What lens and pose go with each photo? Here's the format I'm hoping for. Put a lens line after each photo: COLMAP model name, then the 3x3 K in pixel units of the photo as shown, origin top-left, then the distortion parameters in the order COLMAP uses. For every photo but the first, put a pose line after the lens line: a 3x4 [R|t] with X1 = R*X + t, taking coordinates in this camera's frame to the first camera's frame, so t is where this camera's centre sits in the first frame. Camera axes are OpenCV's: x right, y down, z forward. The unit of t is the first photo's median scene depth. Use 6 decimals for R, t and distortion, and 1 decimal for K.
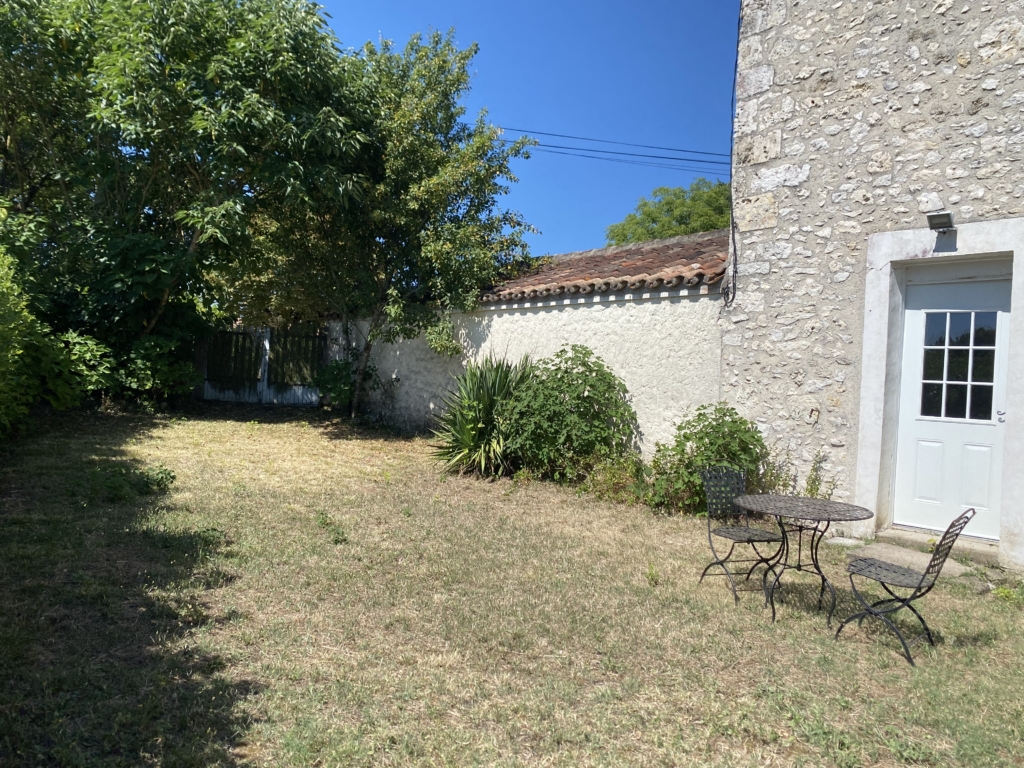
lens RADIAL K [[761.1, 0, 512.0], [0, 761.1, 384.0], [0, 0, 1]] dist [-0.005740, -0.005449]
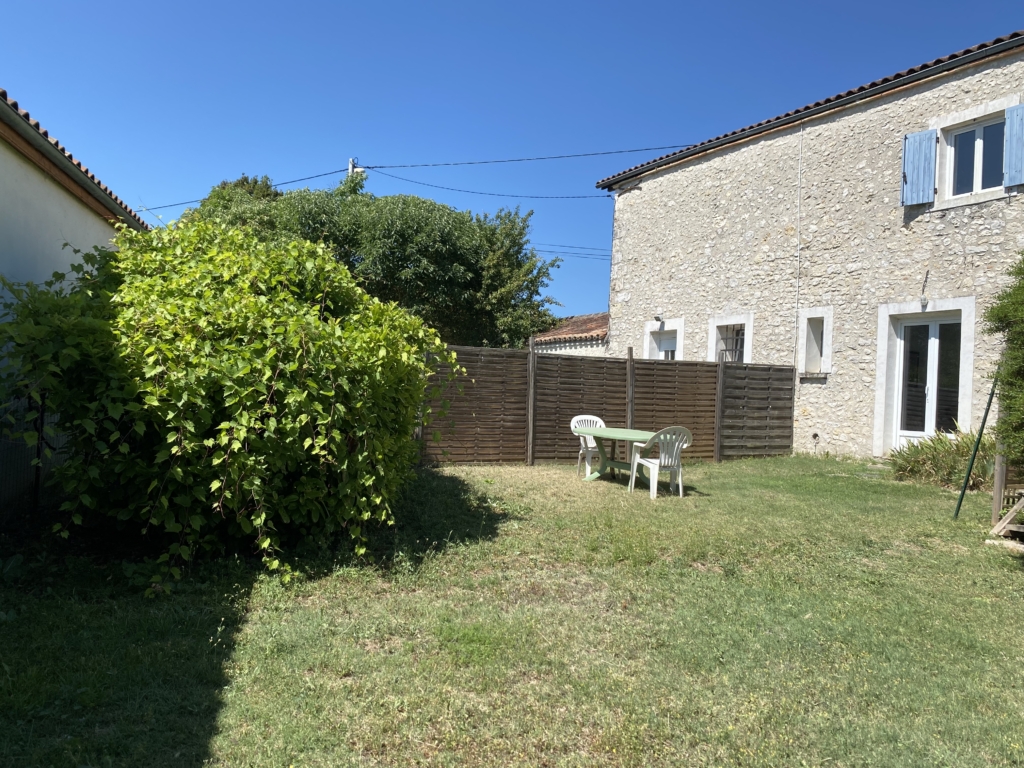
lens RADIAL K [[761.1, 0, 512.0], [0, 761.1, 384.0], [0, 0, 1]] dist [-0.005740, -0.005449]
pose [[0.979788, -0.012493, -0.199646, 0.442500], [0.007948, 0.999691, -0.023553, 0.069689], [0.199879, 0.021490, 0.979585, -1.416117]]
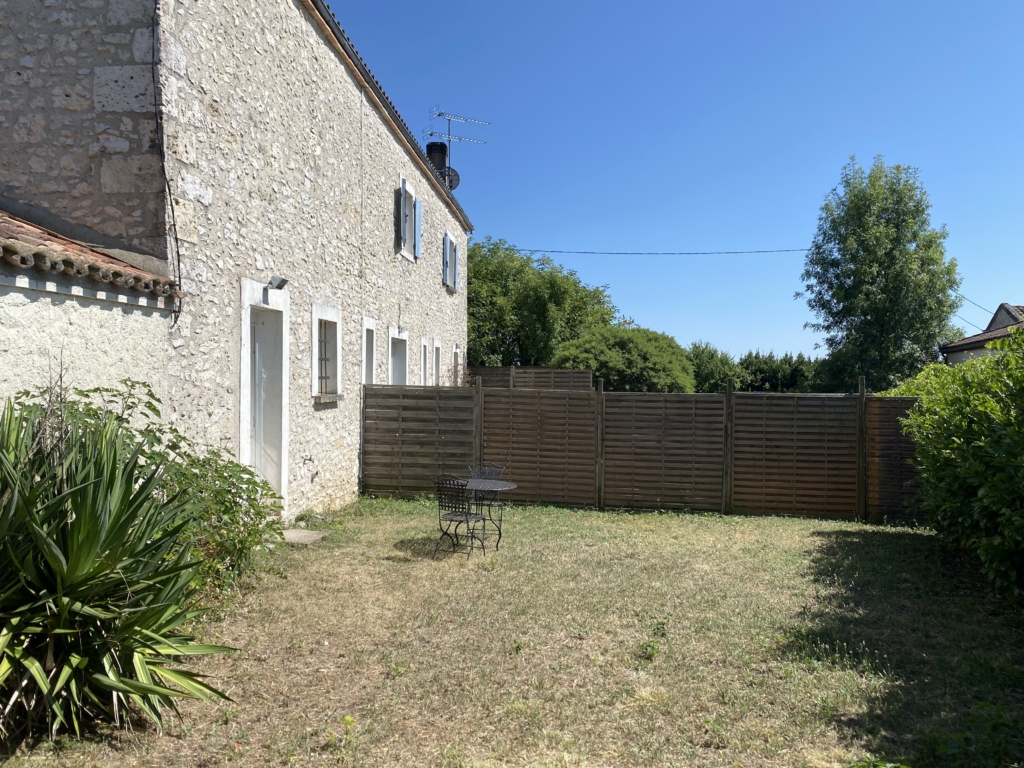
lens RADIAL K [[761.1, 0, 512.0], [0, 761.1, 384.0], [0, 0, 1]] dist [-0.005740, -0.005449]
pose [[-0.682911, -0.063952, 0.727697, -0.517199], [-0.041948, 0.997950, 0.048337, -0.089551], [-0.729296, 0.002484, -0.684193, 1.204344]]
